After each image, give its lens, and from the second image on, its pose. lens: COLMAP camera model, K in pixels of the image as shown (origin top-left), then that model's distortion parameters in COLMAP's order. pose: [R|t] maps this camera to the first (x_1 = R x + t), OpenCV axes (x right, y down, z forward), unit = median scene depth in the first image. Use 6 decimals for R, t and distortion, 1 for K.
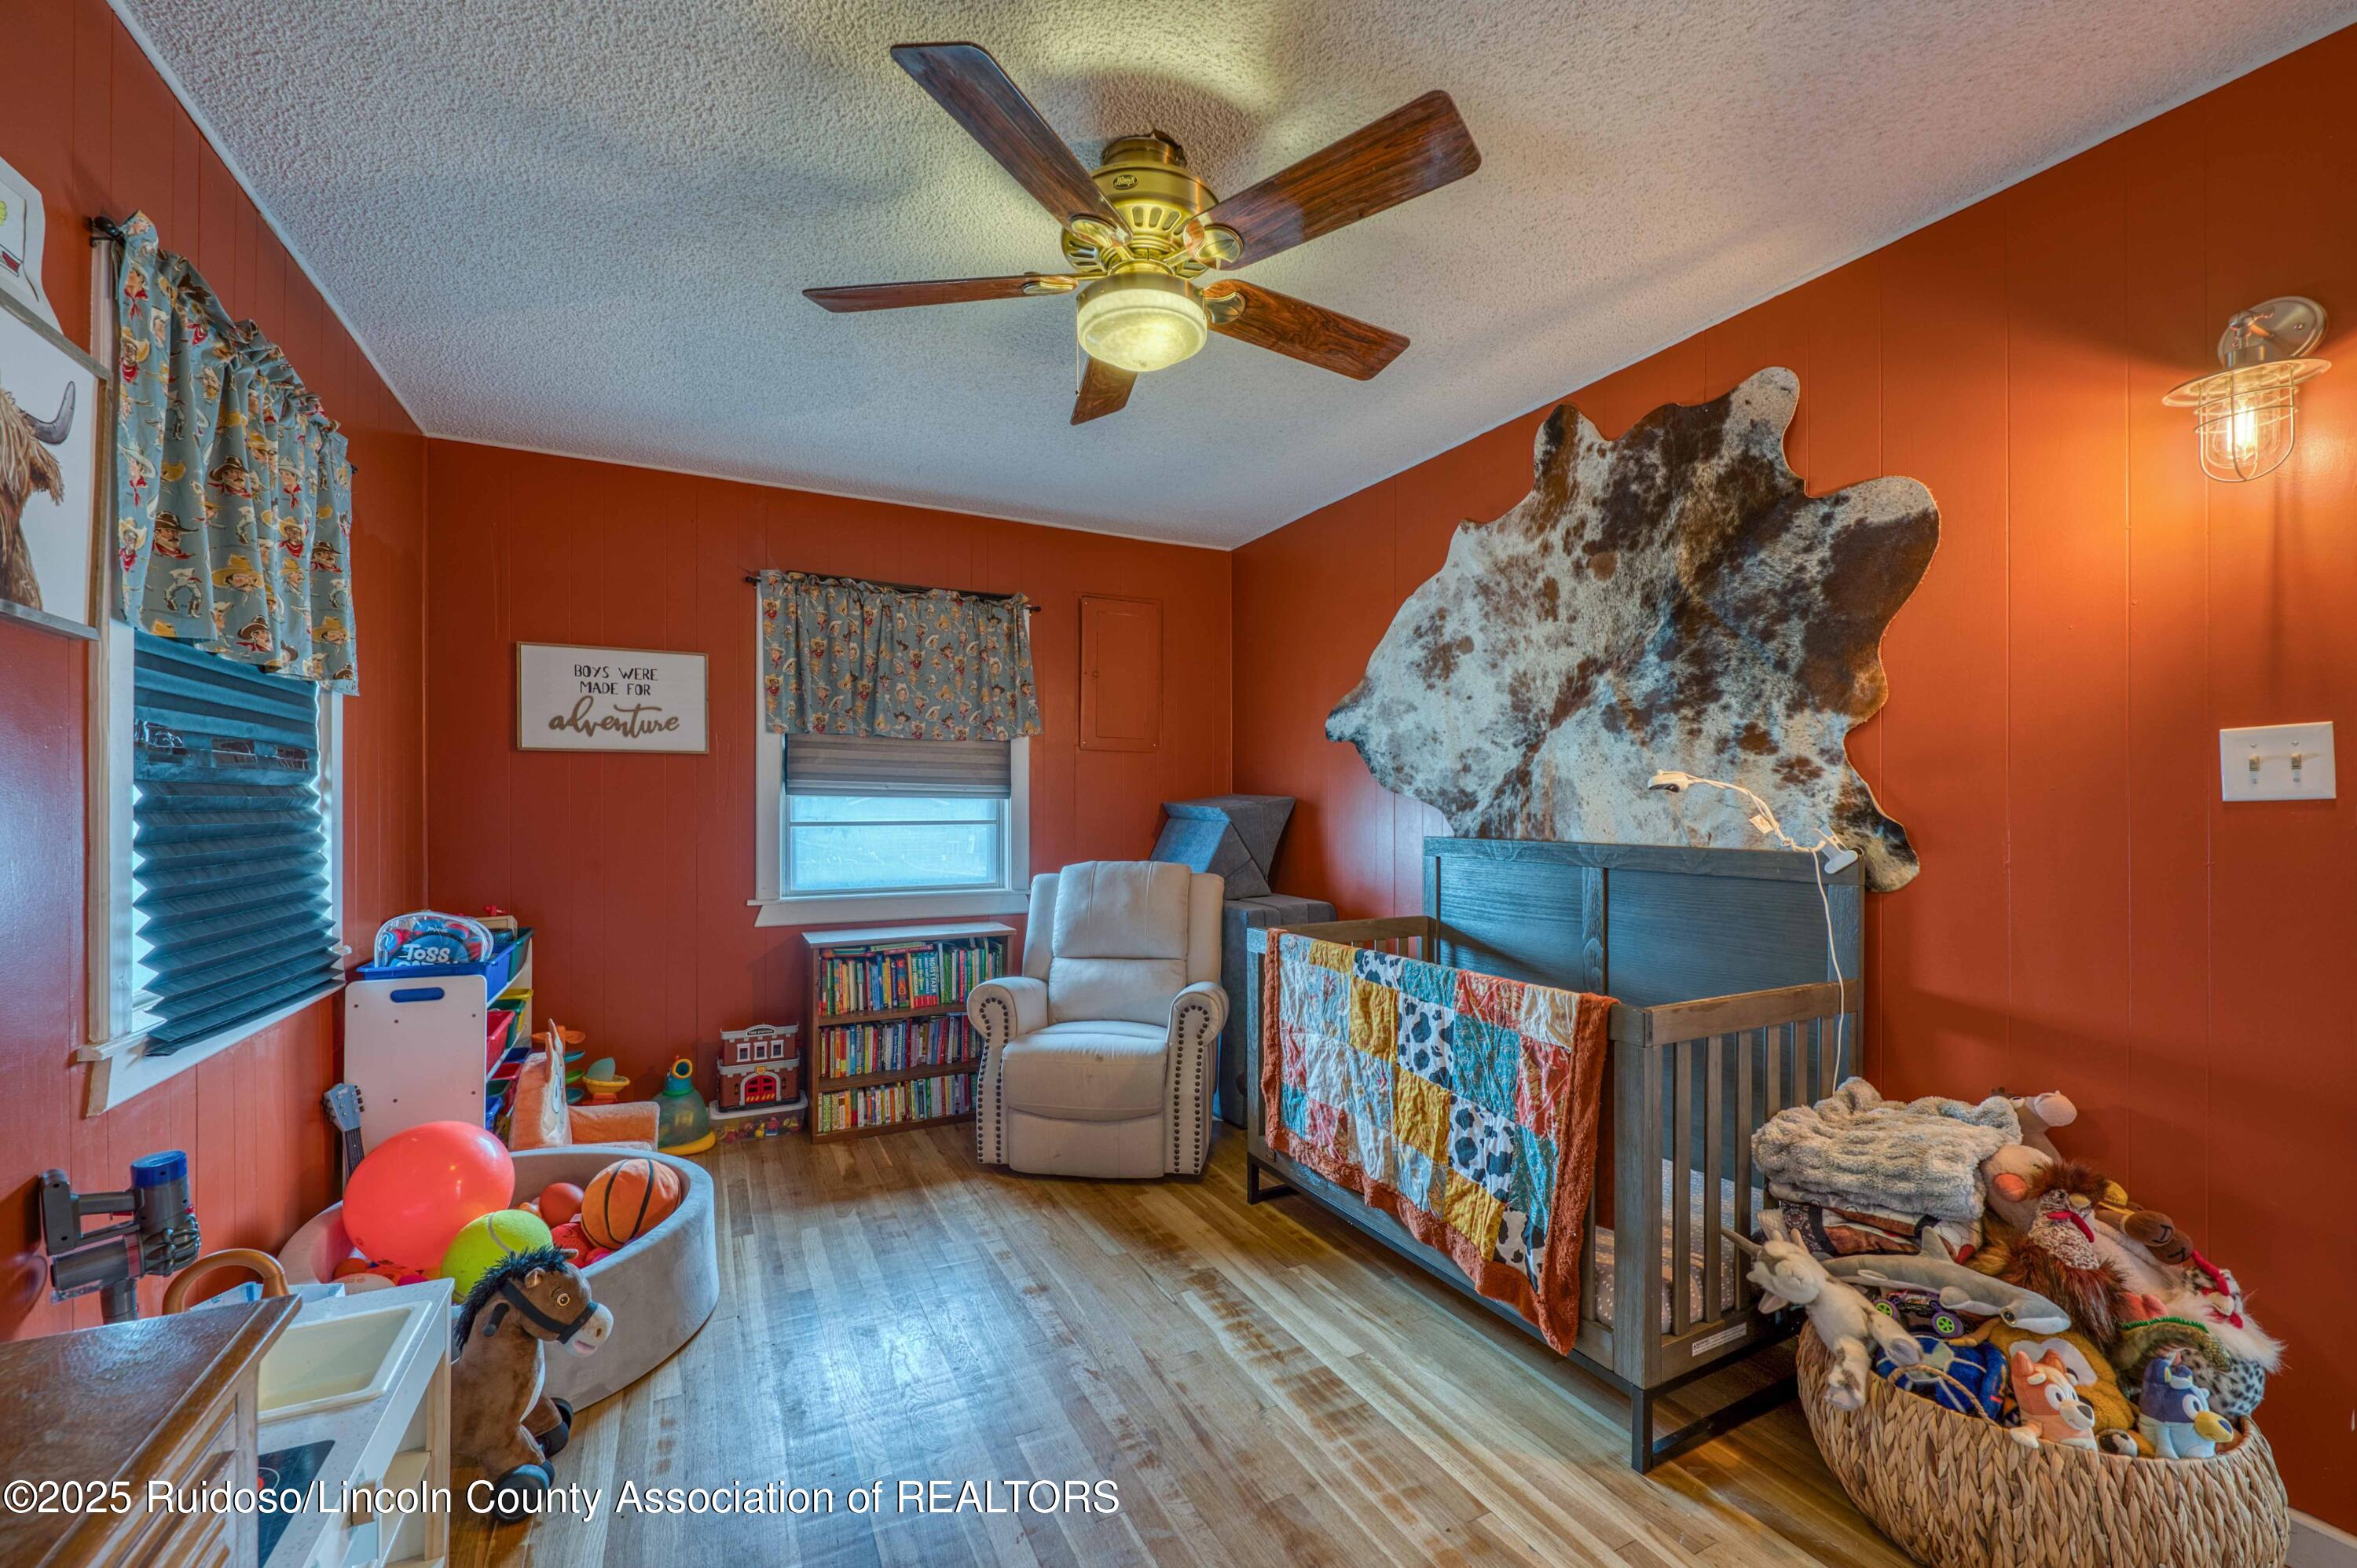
lens RADIAL K [[967.9, 0, 1175.6], [0, 967.9, 813.2], [0, 0, 1]] dist [-0.000185, -0.000067]
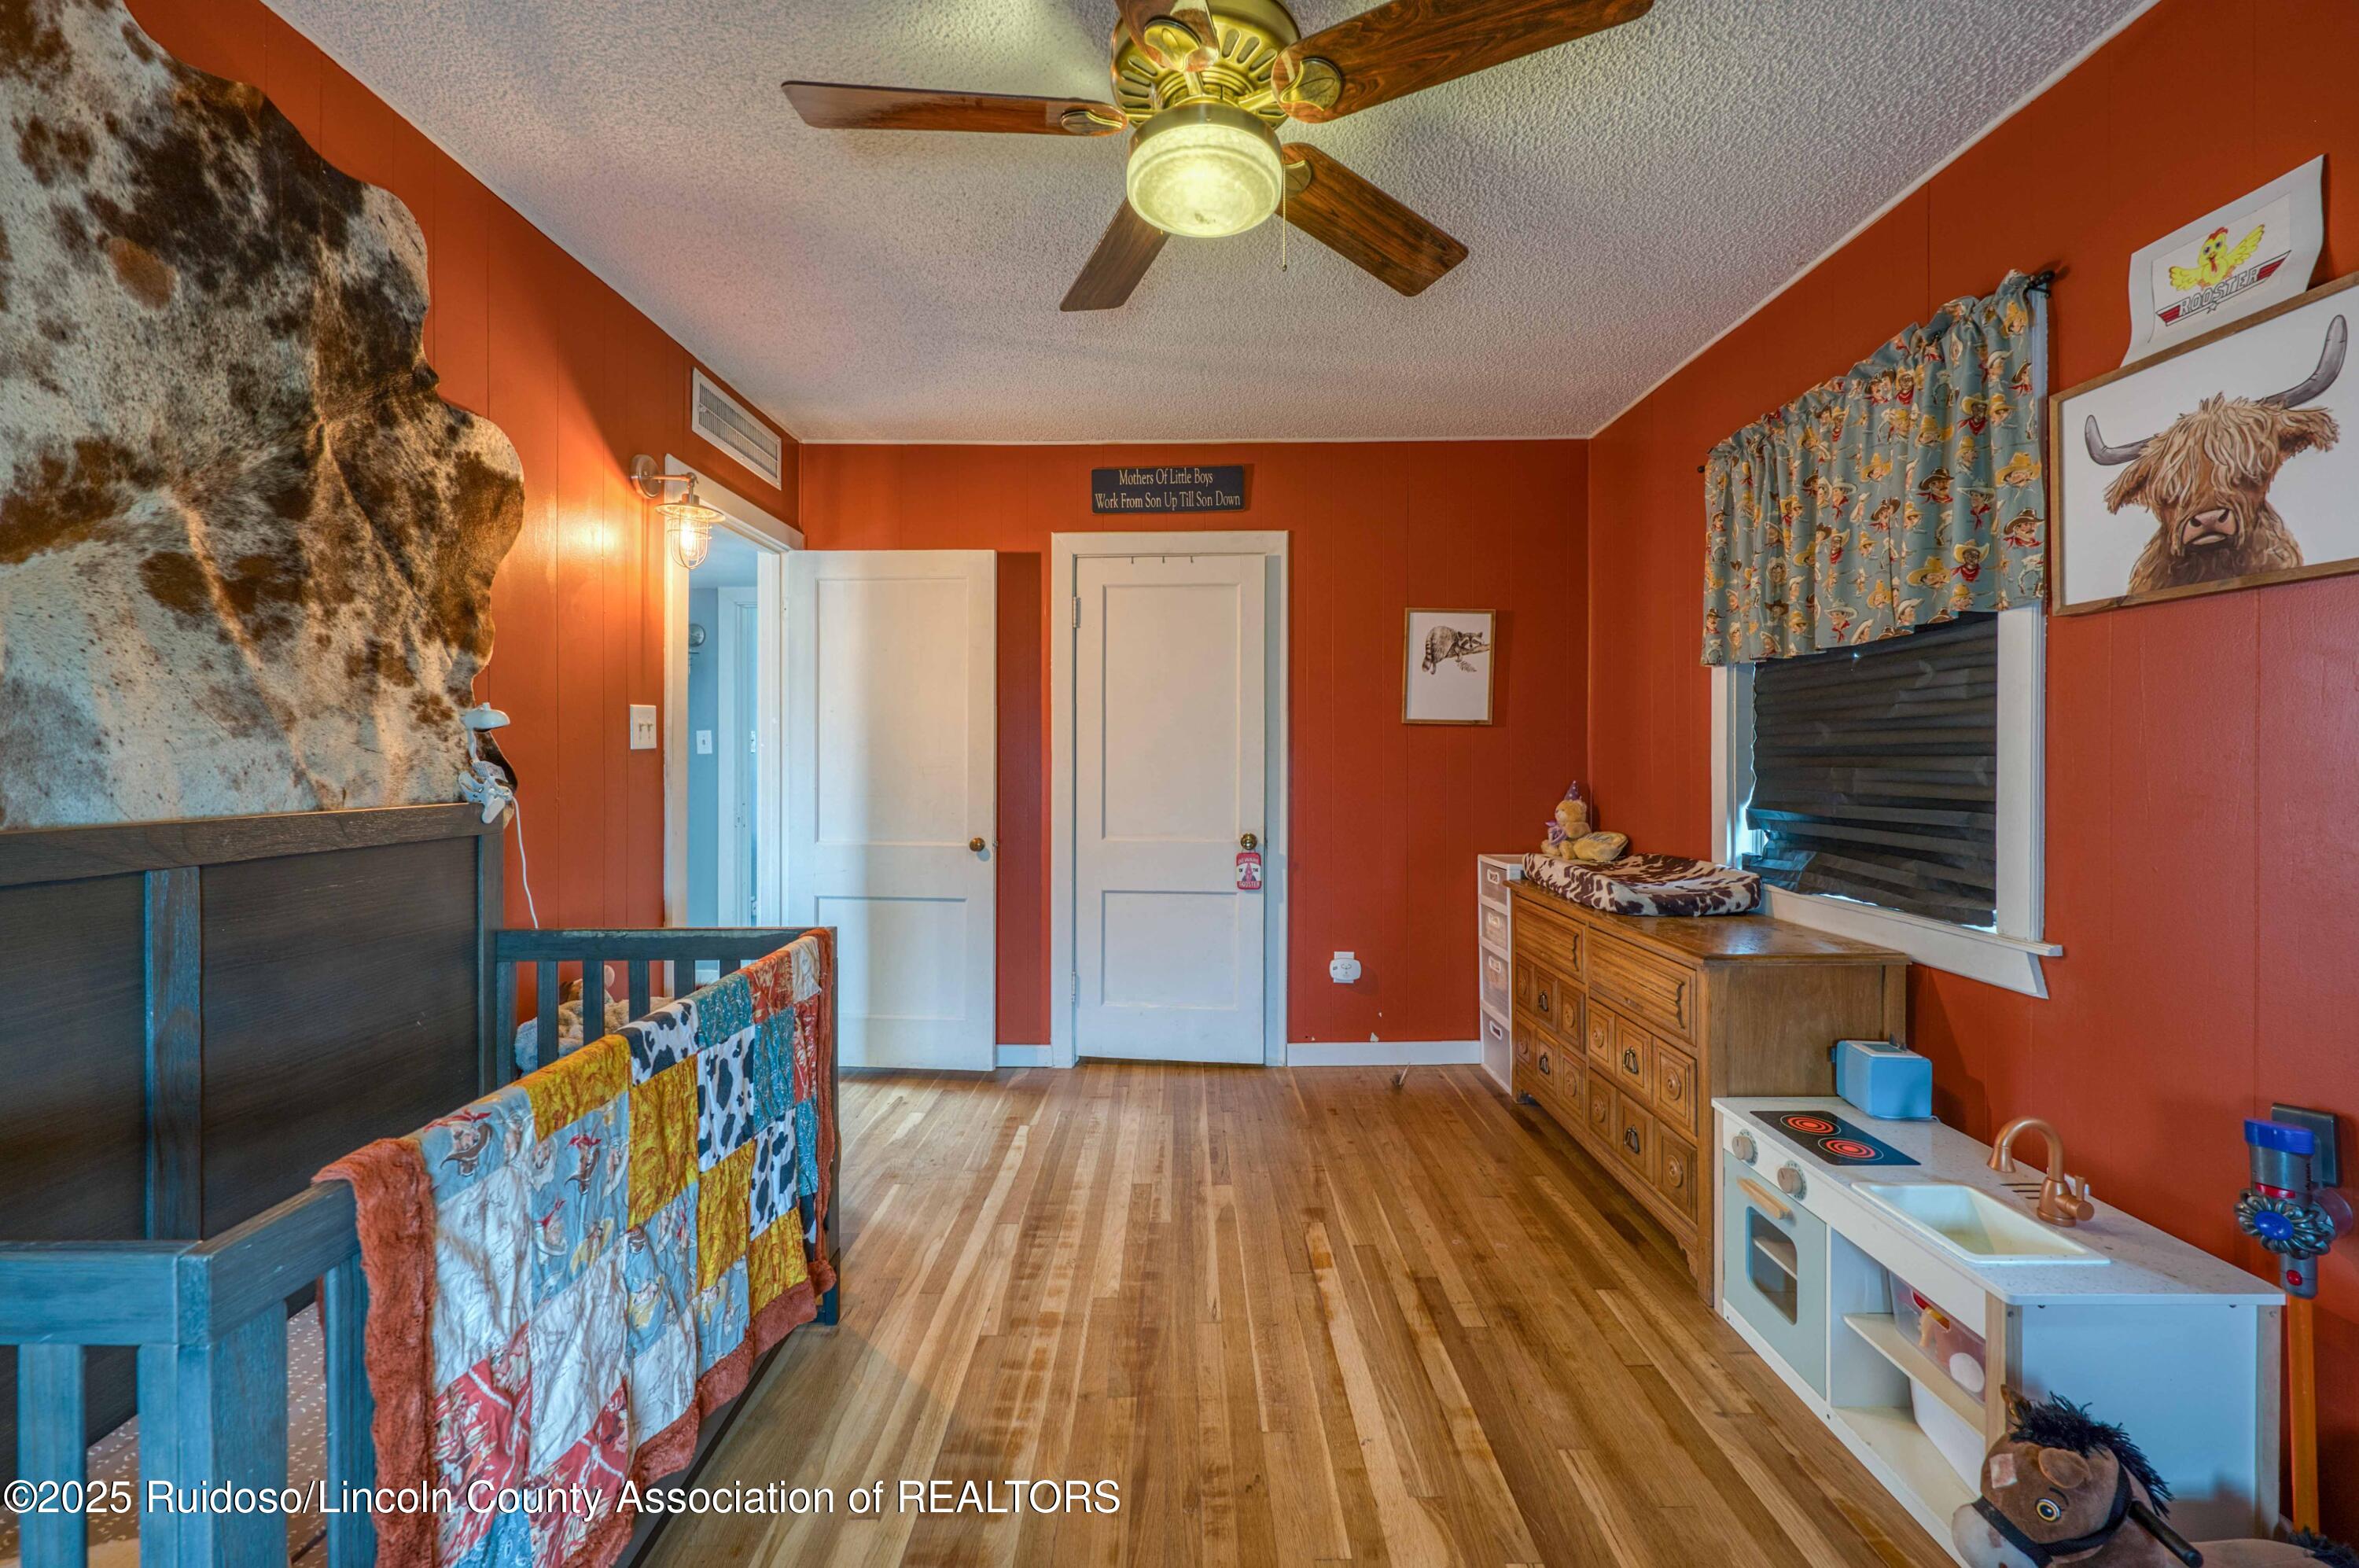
lens RADIAL K [[961.1, 0, 1177.3], [0, 961.1, 756.5], [0, 0, 1]] dist [-0.000086, -0.000085]
pose [[-0.893213, -0.000013, 0.449635, -0.294833], [0.003015, 0.999977, 0.006016, -0.005369], [-0.449624, 0.006729, -0.893192, 1.334838]]
